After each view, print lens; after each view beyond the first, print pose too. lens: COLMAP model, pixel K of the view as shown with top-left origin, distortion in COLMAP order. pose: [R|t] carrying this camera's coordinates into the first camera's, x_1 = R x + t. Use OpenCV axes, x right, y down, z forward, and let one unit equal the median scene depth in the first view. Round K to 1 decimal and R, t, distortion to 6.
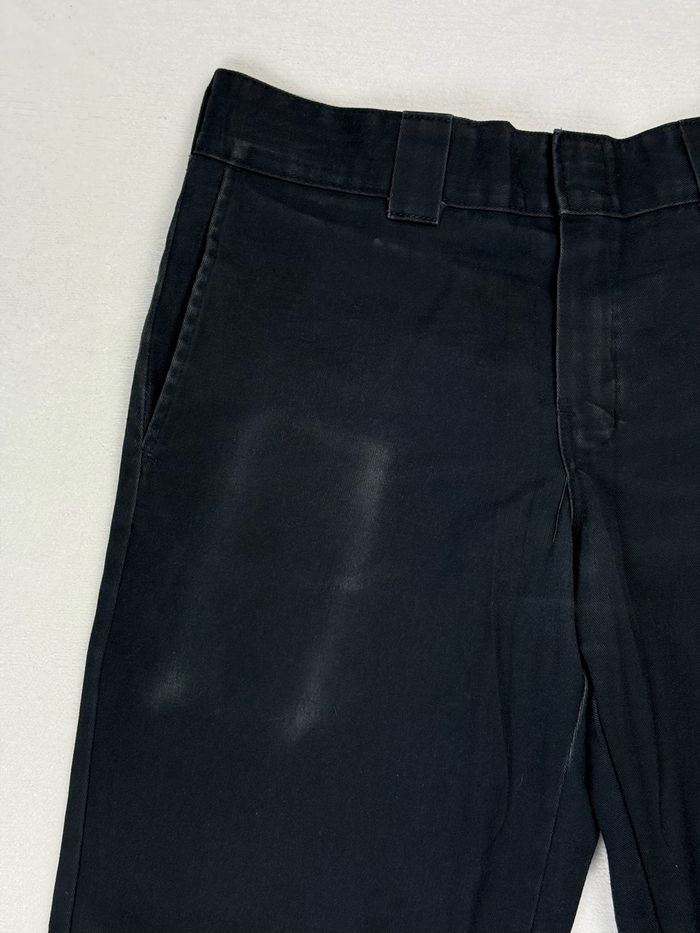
lens RADIAL K [[1301.2, 0, 350.0], [0, 1301.2, 466.5], [0, 0, 1]] dist [0.227643, -0.381137]
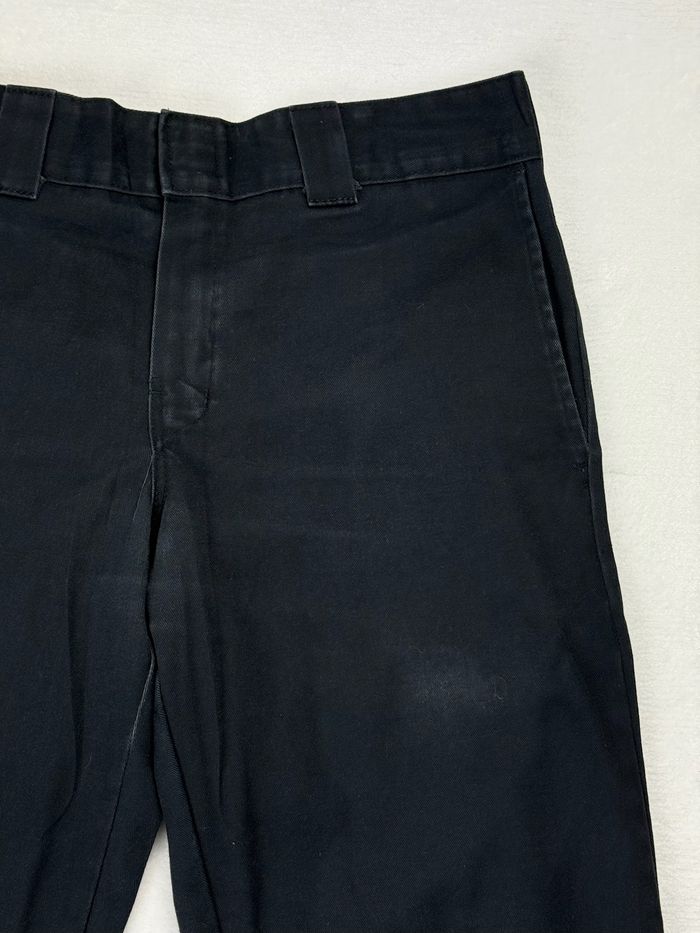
lens RADIAL K [[1301.2, 0, 350.0], [0, 1301.2, 466.5], [0, 0, 1]] dist [0.227643, -0.381137]
pose [[0.999817, 0.014898, 0.012012, 0.293369], [-0.014769, 0.999833, -0.010766, 0.023992], [-0.012170, 0.010586, 0.999870, 0.001207]]
